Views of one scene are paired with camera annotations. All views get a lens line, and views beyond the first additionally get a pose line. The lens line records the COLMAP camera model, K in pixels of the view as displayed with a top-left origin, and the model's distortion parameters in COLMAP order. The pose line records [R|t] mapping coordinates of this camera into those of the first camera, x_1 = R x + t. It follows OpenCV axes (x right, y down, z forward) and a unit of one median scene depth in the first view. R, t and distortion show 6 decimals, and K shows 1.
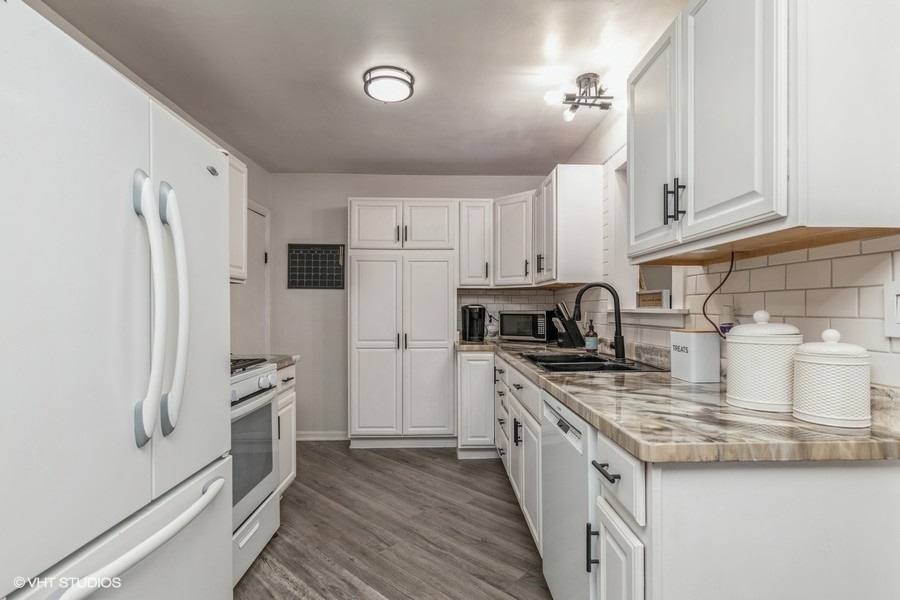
lens RADIAL K [[469.4, 0, 450.2], [0, 469.4, 304.5], [0, 0, 1]] dist [-0.001130, -0.000049]
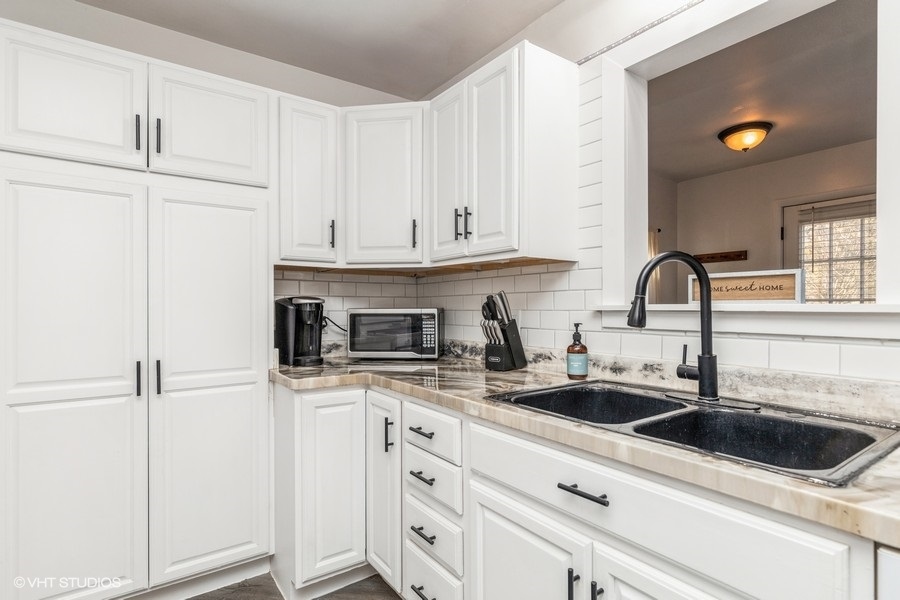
lens RADIAL K [[465.3, 0, 450.5], [0, 465.3, 306.0], [0, 0, 1]] dist [0.004659, 0.000128]
pose [[0.826464, 0.000514, 0.562990, -0.115249], [-0.005152, 0.999965, 0.006650, 0.006132], [-0.562966, -0.008397, 0.826437, 0.476594]]
